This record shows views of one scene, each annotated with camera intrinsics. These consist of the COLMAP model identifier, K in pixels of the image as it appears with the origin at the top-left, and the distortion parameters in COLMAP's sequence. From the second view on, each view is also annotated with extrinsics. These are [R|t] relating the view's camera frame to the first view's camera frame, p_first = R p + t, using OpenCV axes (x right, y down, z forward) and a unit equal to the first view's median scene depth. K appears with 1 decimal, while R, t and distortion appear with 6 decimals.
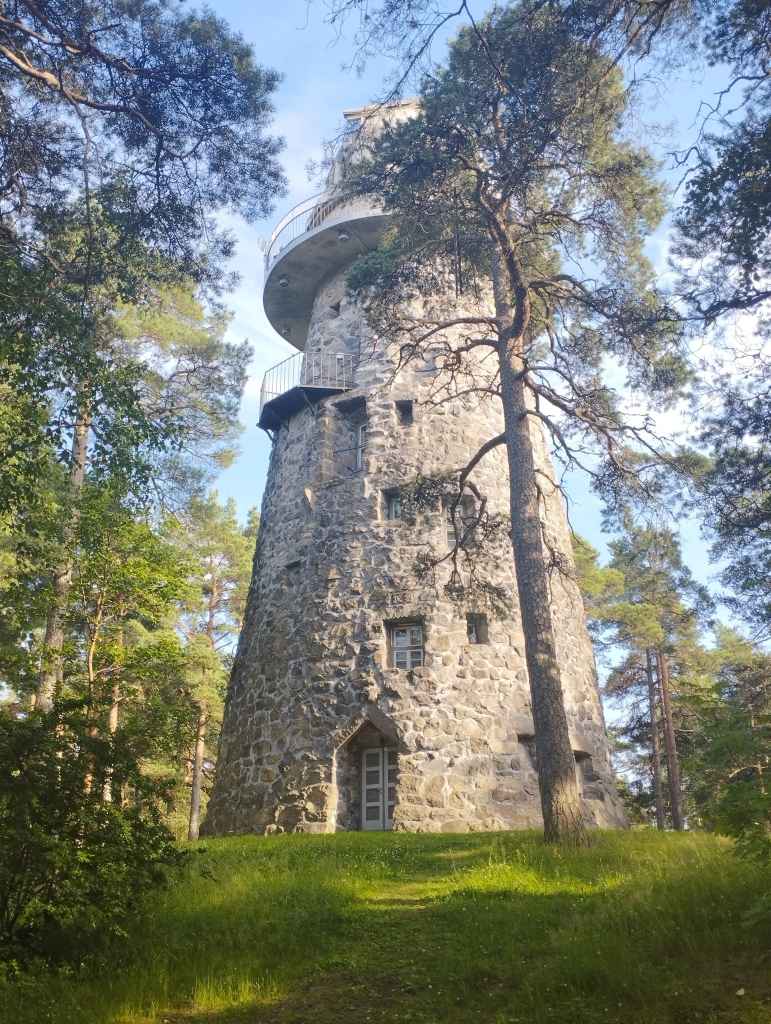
lens RADIAL K [[1027.8, 0, 385.5], [0, 1027.8, 512.0], [0, 0, 1]] dist [0.052706, -0.005237]
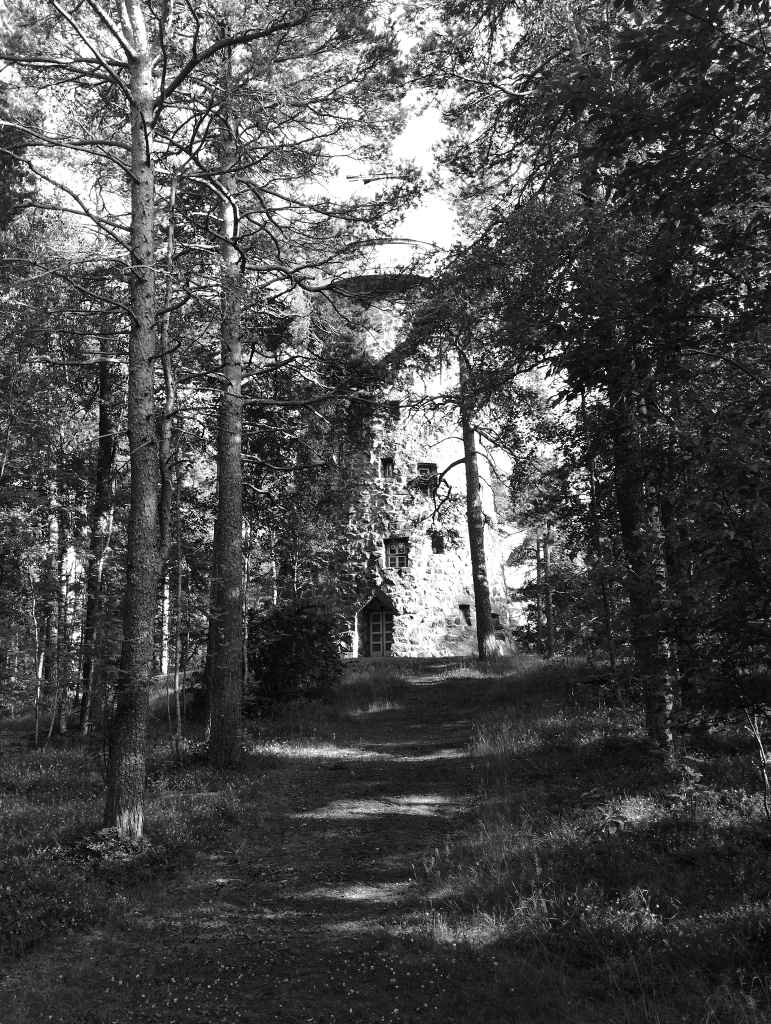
lens RADIAL K [[1027.8, 0, 385.5], [0, 1027.8, 512.0], [0, 0, 1]] dist [0.052706, -0.005237]
pose [[0.995783, 0.013140, 0.090790, -0.159950], [-0.026982, 0.987863, 0.152963, -0.208859], [-0.087678, -0.154768, 0.984053, -0.704083]]
